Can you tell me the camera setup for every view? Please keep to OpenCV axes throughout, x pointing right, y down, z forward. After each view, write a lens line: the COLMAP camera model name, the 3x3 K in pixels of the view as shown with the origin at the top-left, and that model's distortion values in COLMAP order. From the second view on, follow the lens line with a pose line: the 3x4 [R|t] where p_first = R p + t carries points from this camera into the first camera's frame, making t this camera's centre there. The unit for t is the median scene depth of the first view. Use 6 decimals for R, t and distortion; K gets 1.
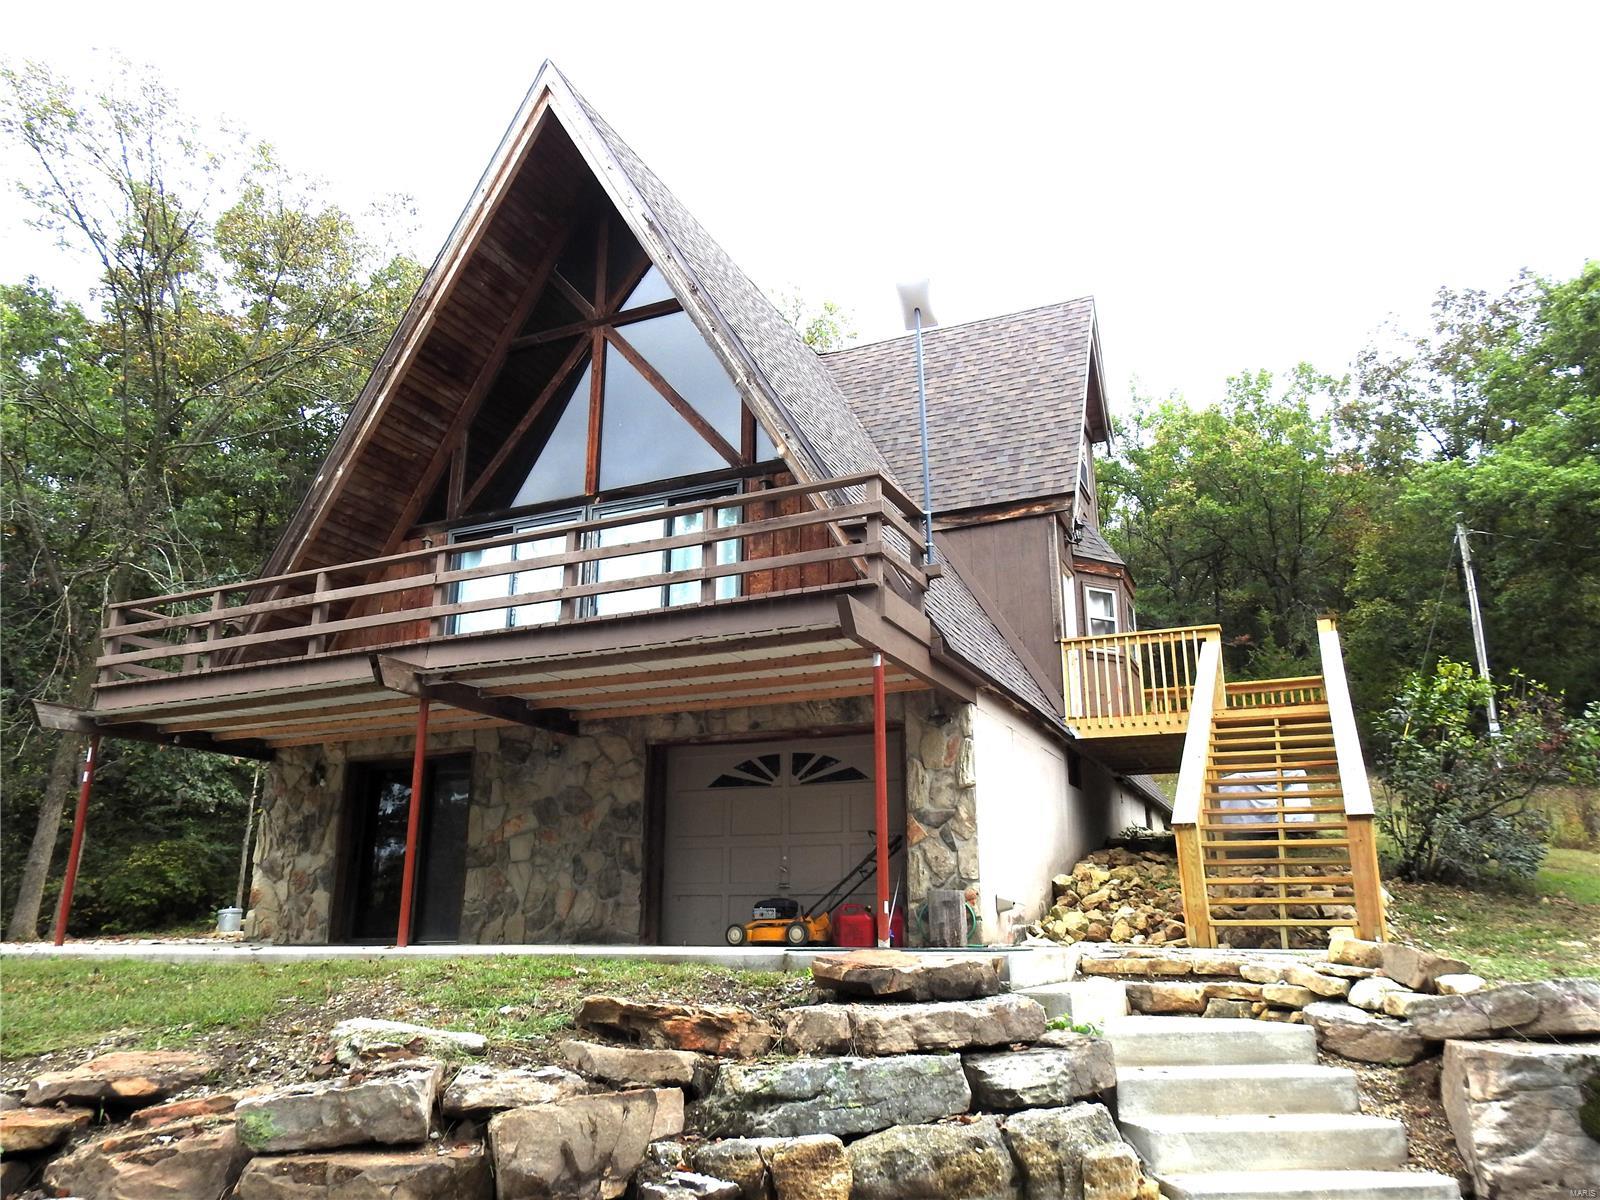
lens RADIAL K [[1146.6, 0, 794.8], [0, 1146.6, 600.2], [0, 0, 1]] dist [0.002592, -0.003790]
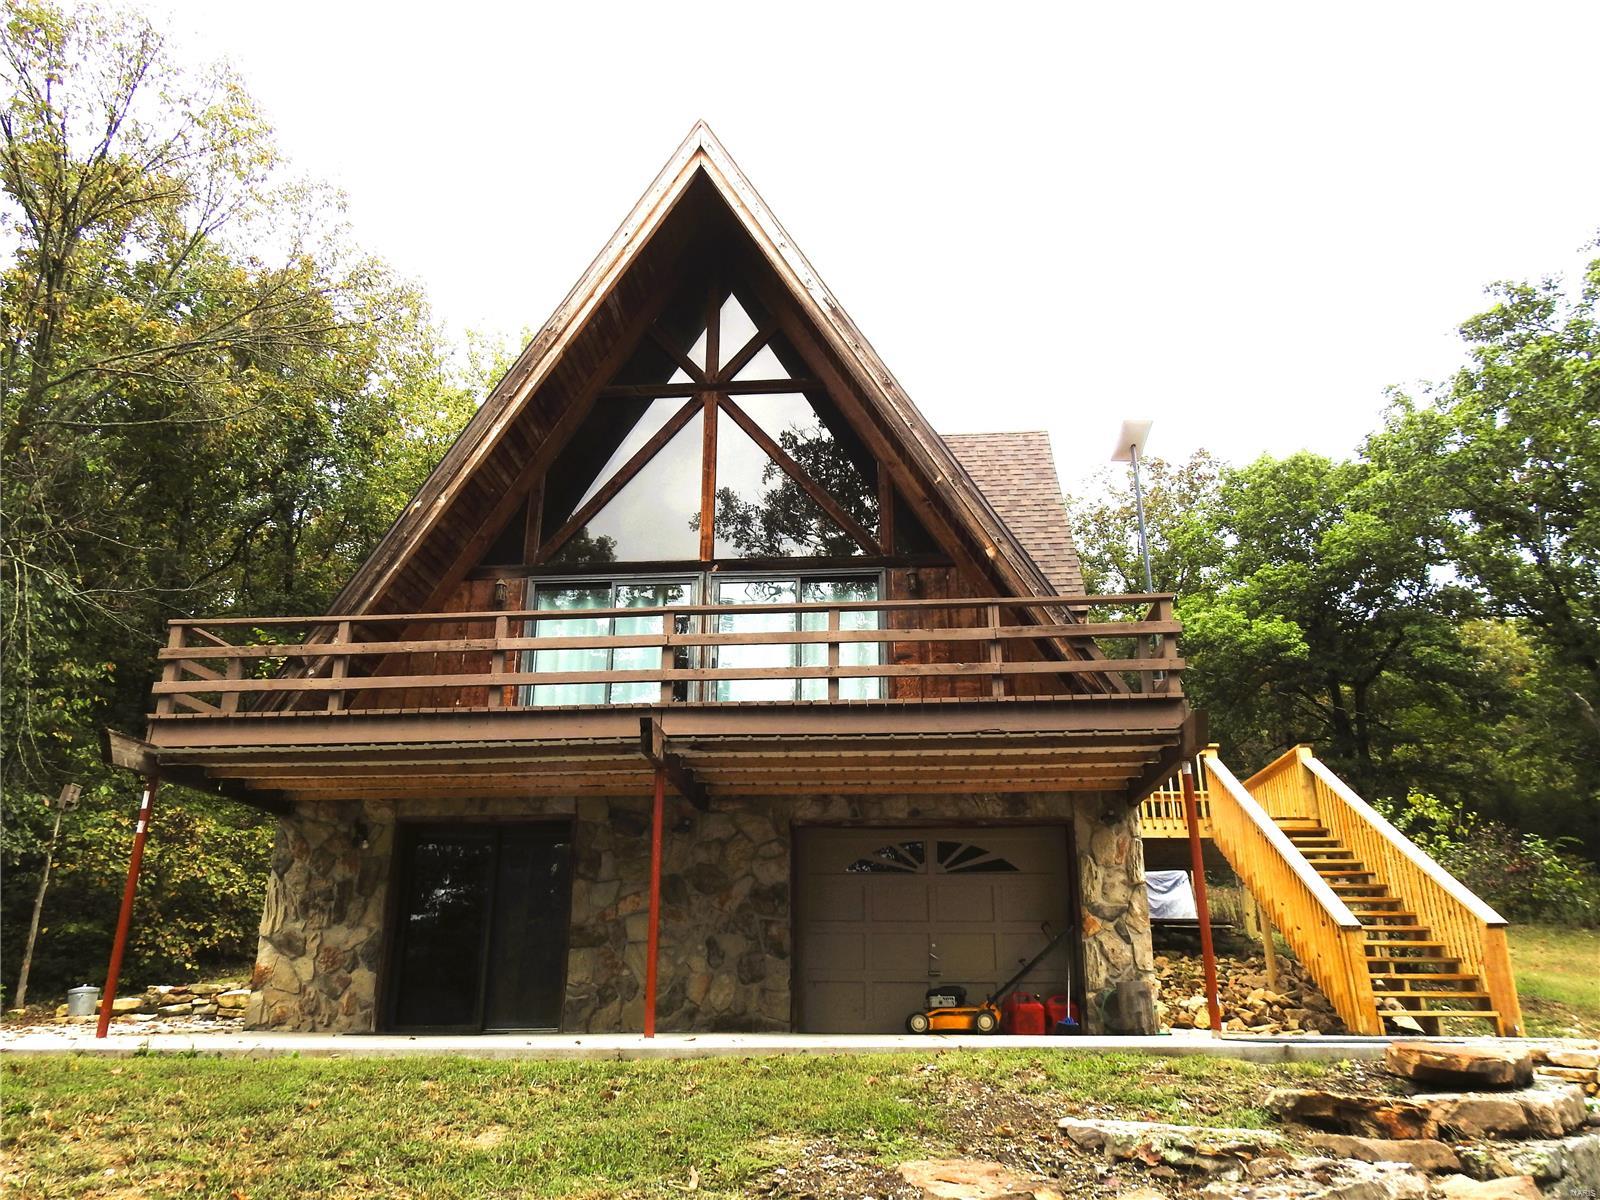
lens RADIAL K [[1146.6, 0, 790.6], [0, 1146.6, 605.3], [0, 0, 1]] dist [0.002592, -0.003790]
pose [[0.939169, 0.116319, 0.323159, -0.470280], [-0.097494, 0.992489, -0.073901, 0.011547], [-0.329328, 0.037899, 0.943455, 0.064249]]
